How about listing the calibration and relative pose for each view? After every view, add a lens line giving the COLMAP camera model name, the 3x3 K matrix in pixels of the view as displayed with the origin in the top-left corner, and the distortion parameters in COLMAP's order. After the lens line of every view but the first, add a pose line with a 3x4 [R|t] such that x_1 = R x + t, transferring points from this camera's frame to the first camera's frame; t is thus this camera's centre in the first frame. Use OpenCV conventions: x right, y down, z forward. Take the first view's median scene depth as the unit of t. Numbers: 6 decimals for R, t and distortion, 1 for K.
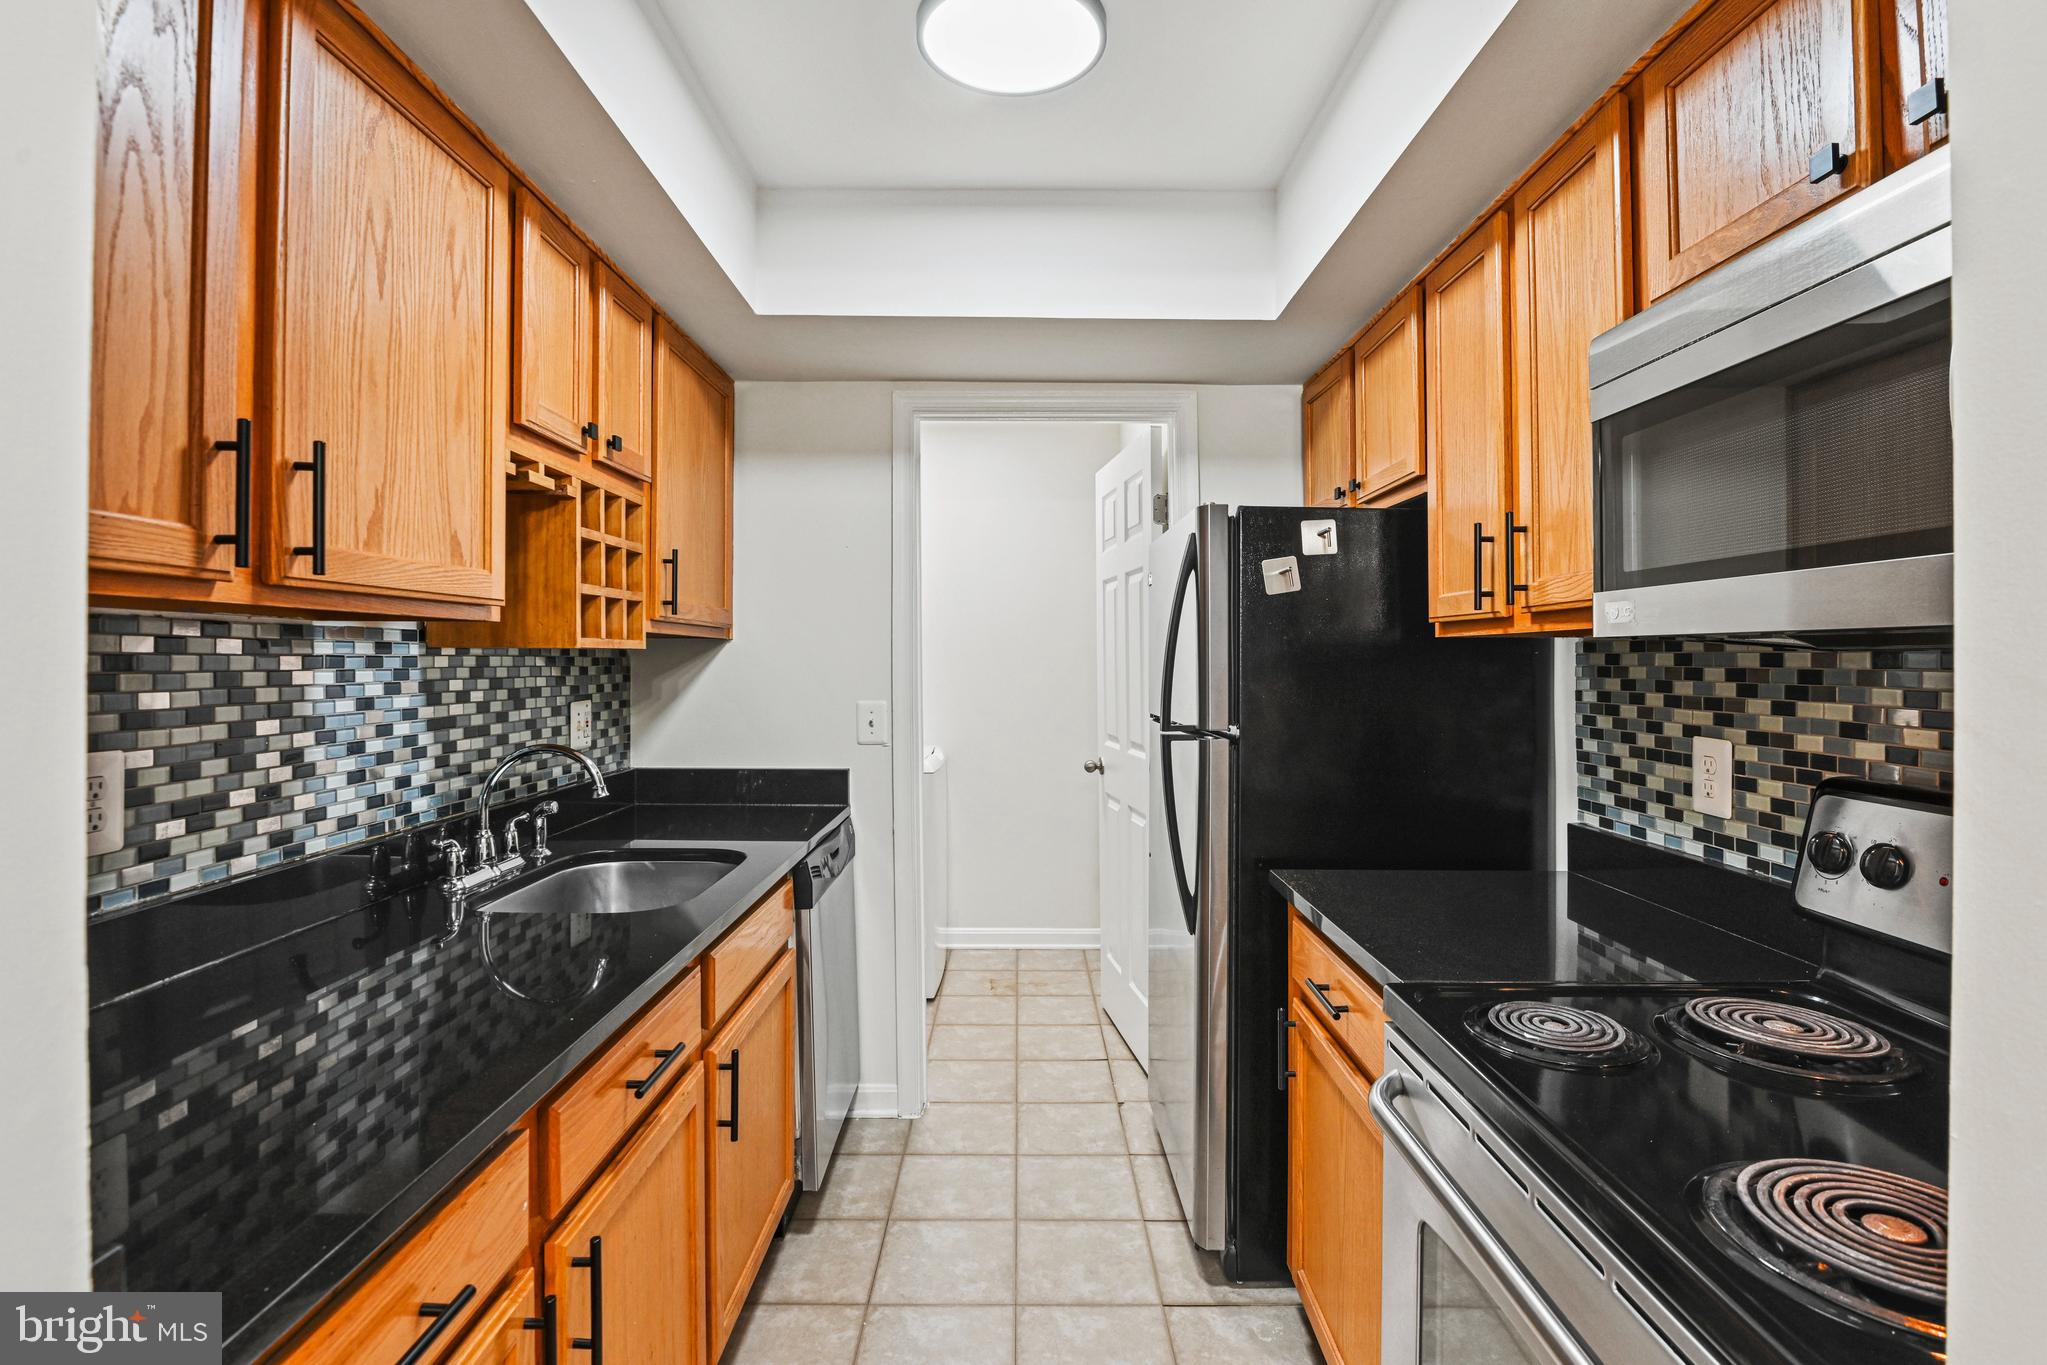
lens RADIAL K [[969.7, 0, 1028.3], [0, 969.7, 644.7], [0, 0, 1]] dist [-0.009483, -0.002605]
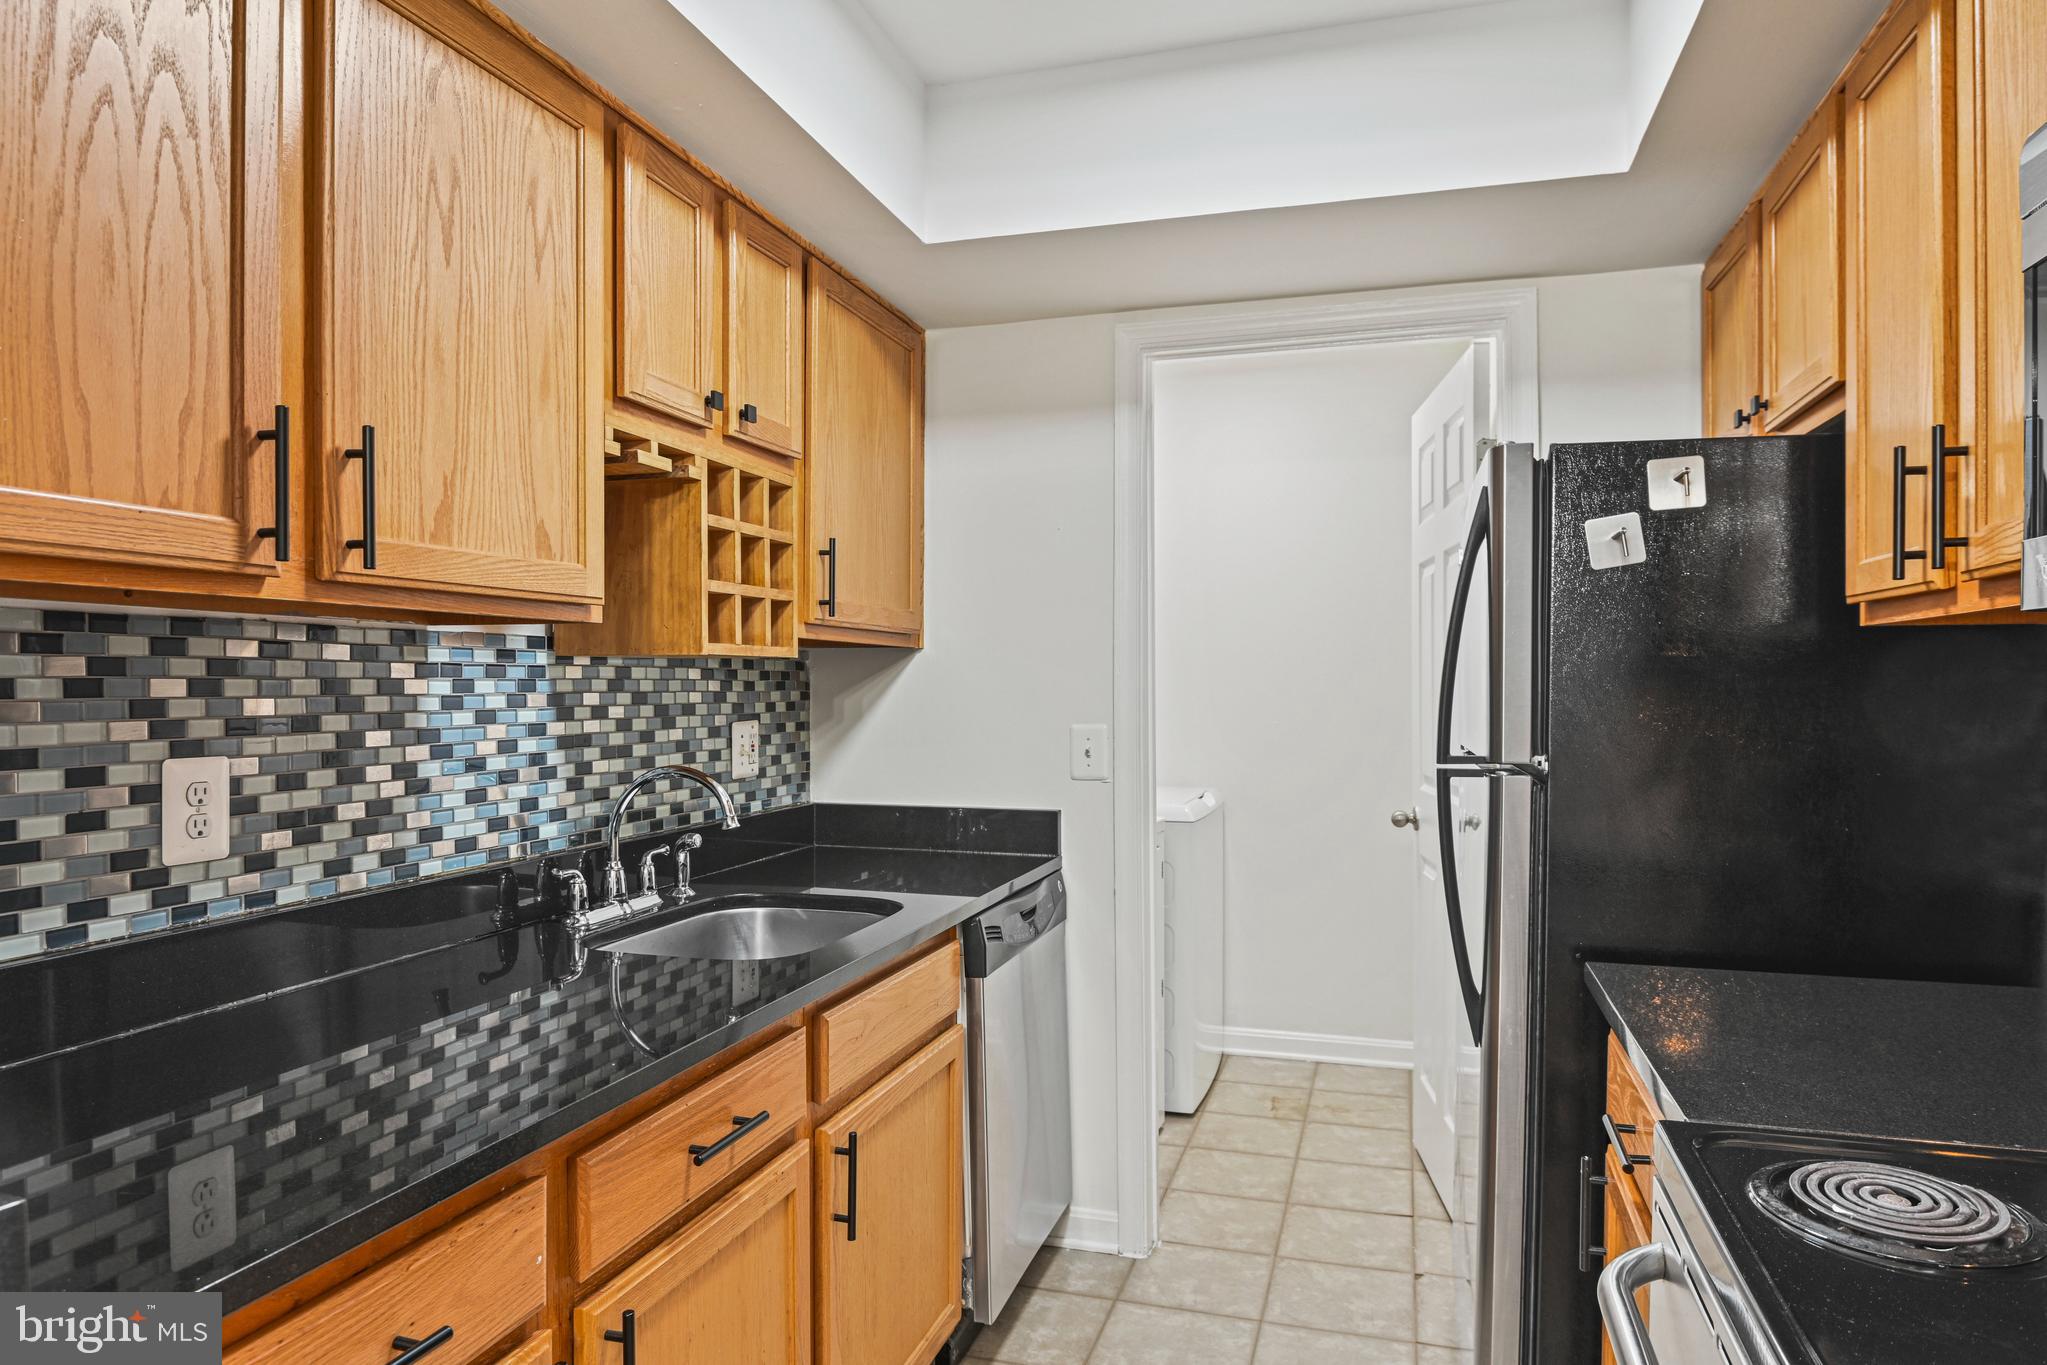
lens RADIAL K [[1265.6, 0, 1020.2], [0, 1265.6, 690.6], [0, 0, 1]] dist [-0.001061, -0.010806]
pose [[0.954316, -0.002081, -0.298793, 0.149407], [0.007997, 0.999795, 0.018578, 0.017785], [0.298694, -0.020119, 0.954137, 0.009180]]
